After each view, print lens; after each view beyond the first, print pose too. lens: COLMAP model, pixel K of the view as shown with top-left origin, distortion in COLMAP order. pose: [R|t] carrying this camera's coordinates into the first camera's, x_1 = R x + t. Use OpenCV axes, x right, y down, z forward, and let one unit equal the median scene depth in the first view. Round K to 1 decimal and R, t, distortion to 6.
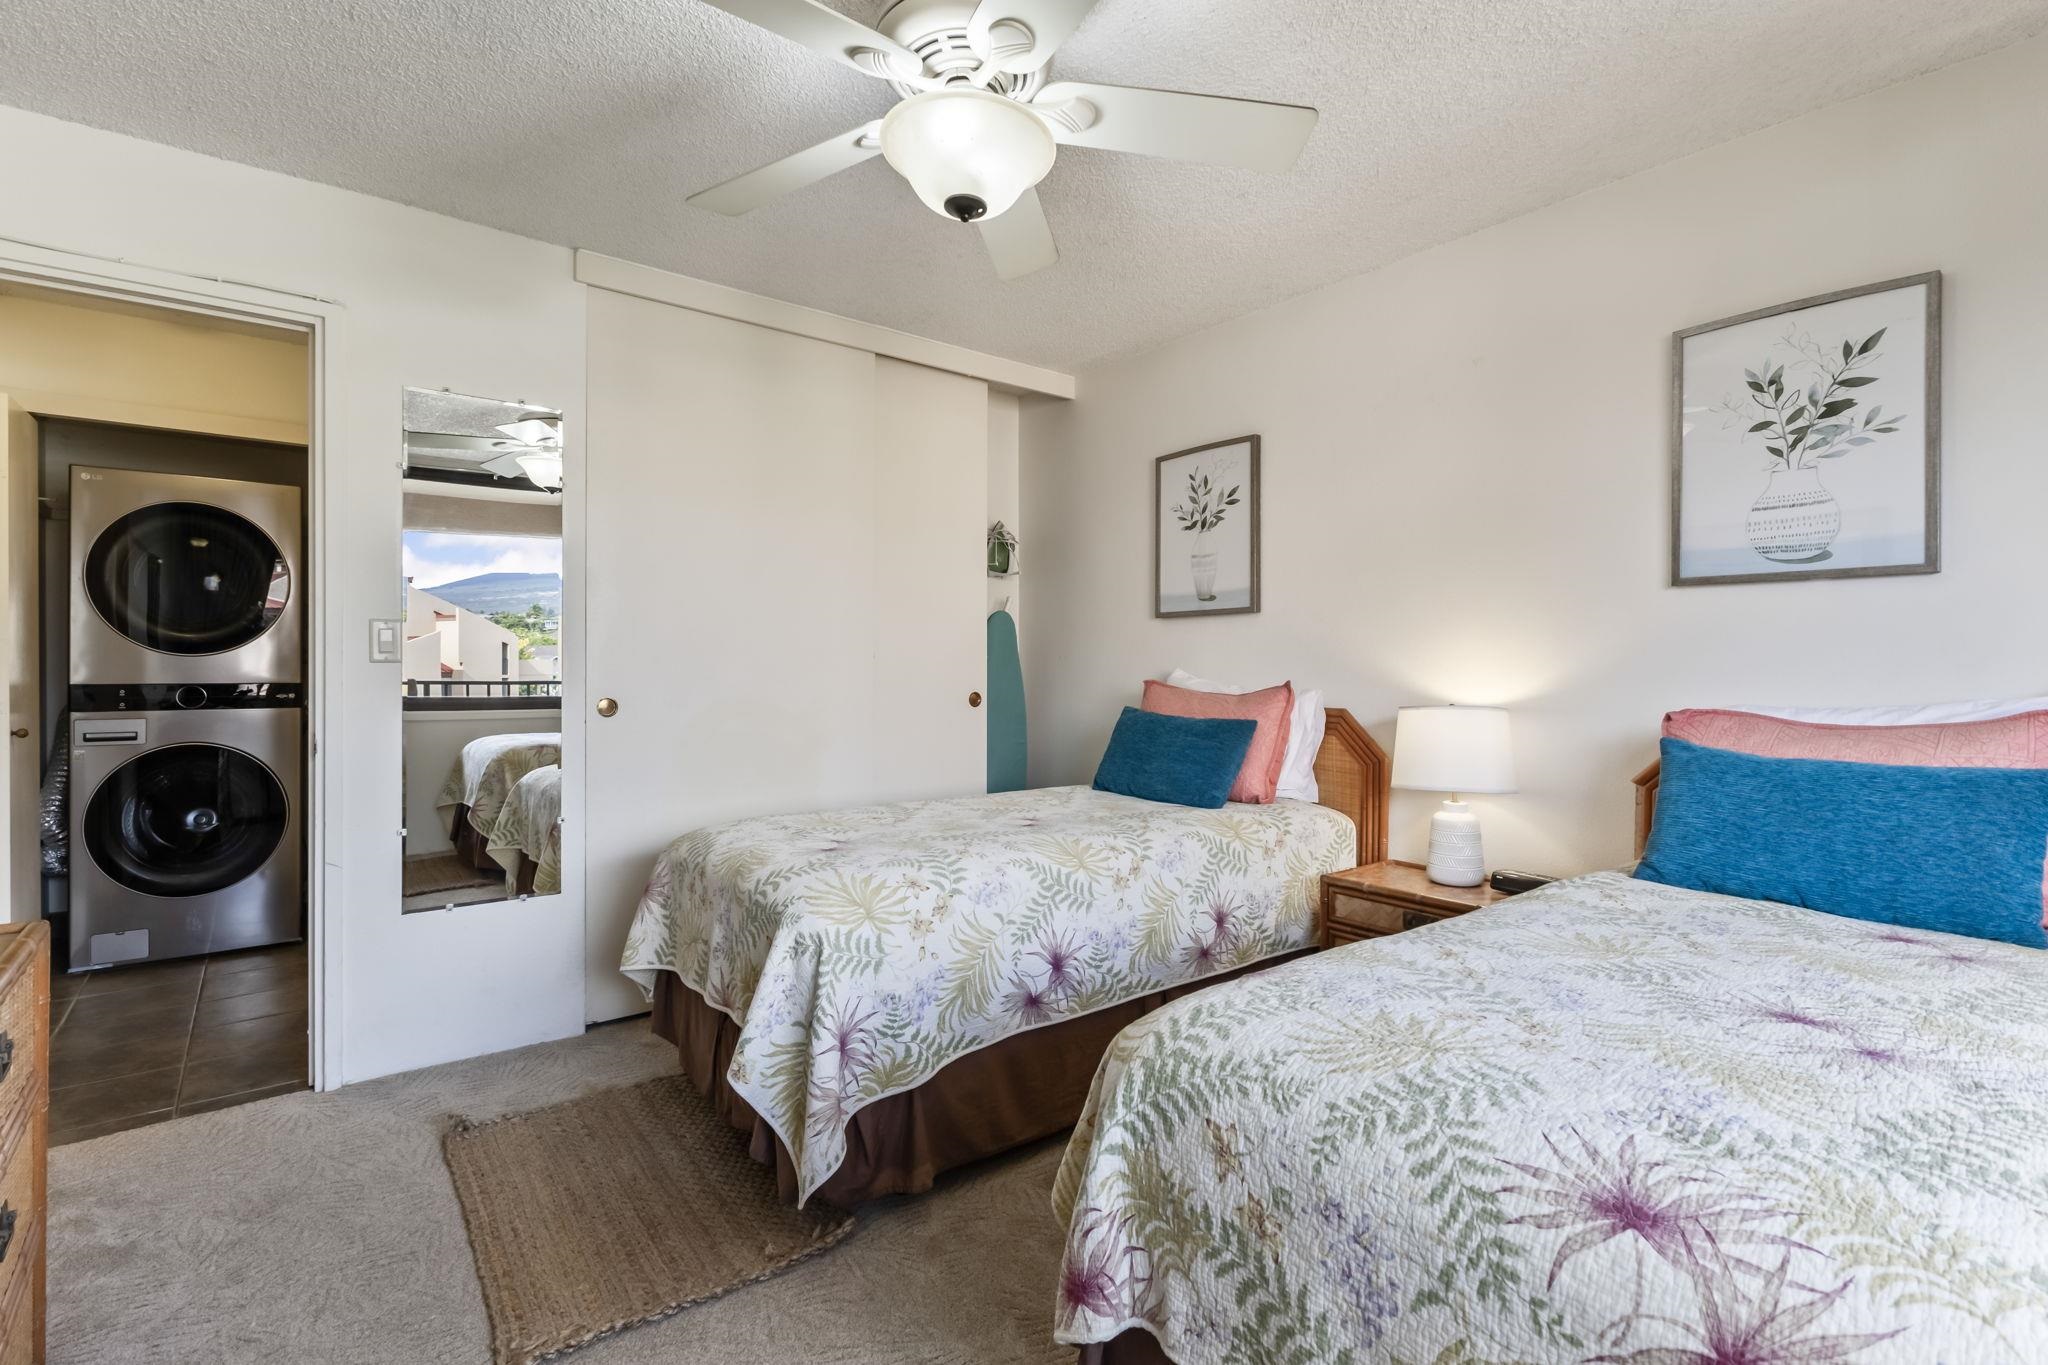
lens RADIAL K [[939.2, 0, 1016.5], [0, 939.2, 665.1], [0, 0, 1]] dist [-0.004908, -0.000632]
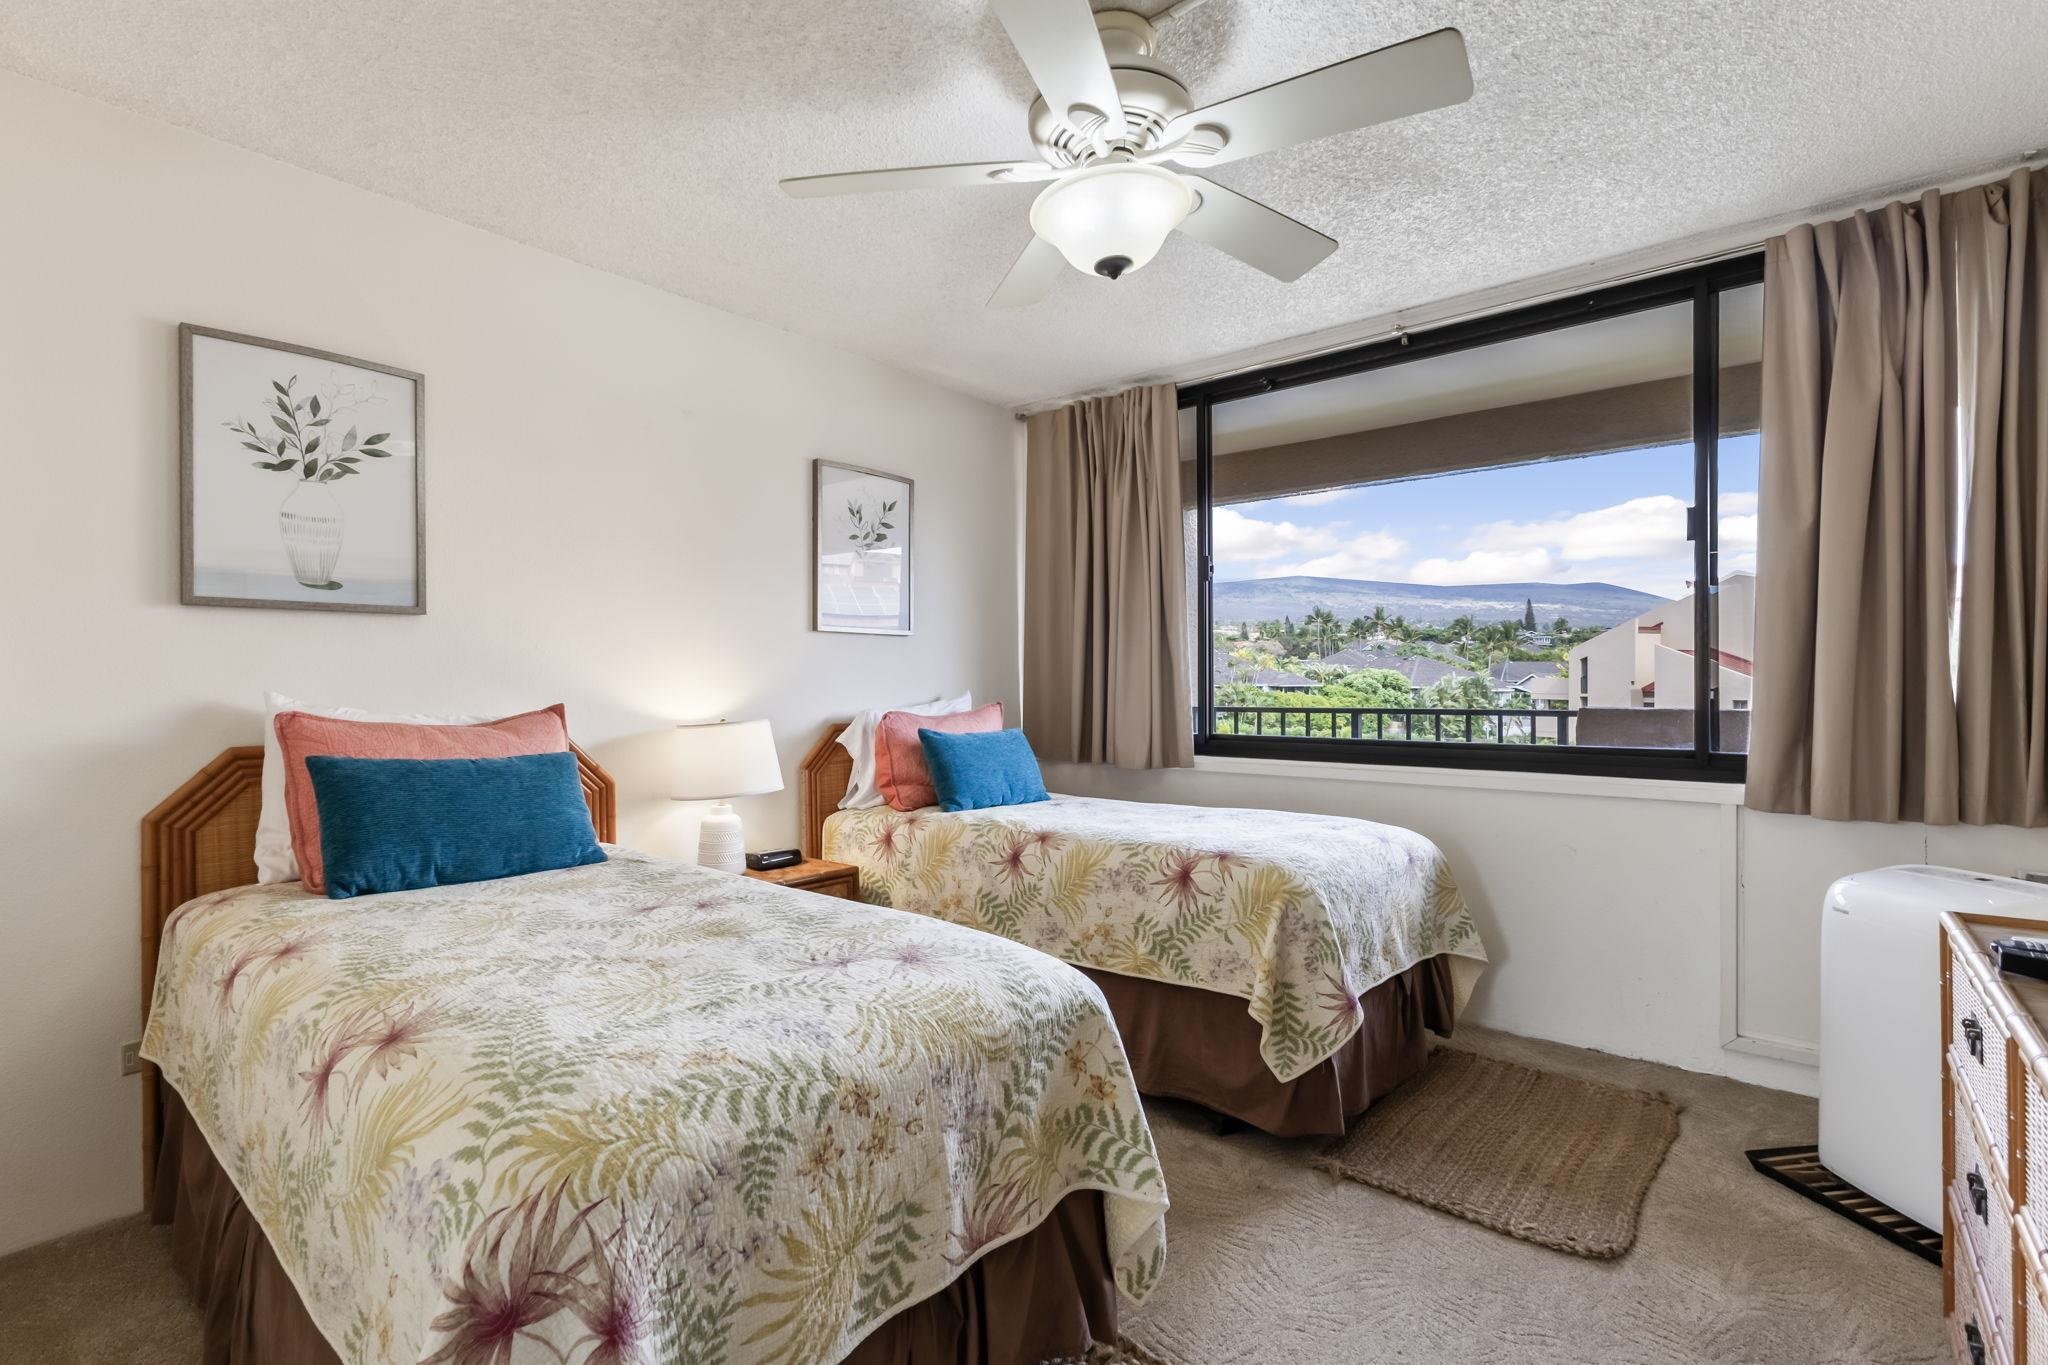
lens RADIAL K [[939.2, 0, 1017.2], [0, 939.2, 690.1], [0, 0, 1]] dist [-0.004908, -0.000632]
pose [[-0.201191, -0.005052, 0.979539, -0.551292], [0.005720, 0.999964, 0.006333, 0.001419], [-0.979535, 0.006877, -0.201155, 0.671487]]
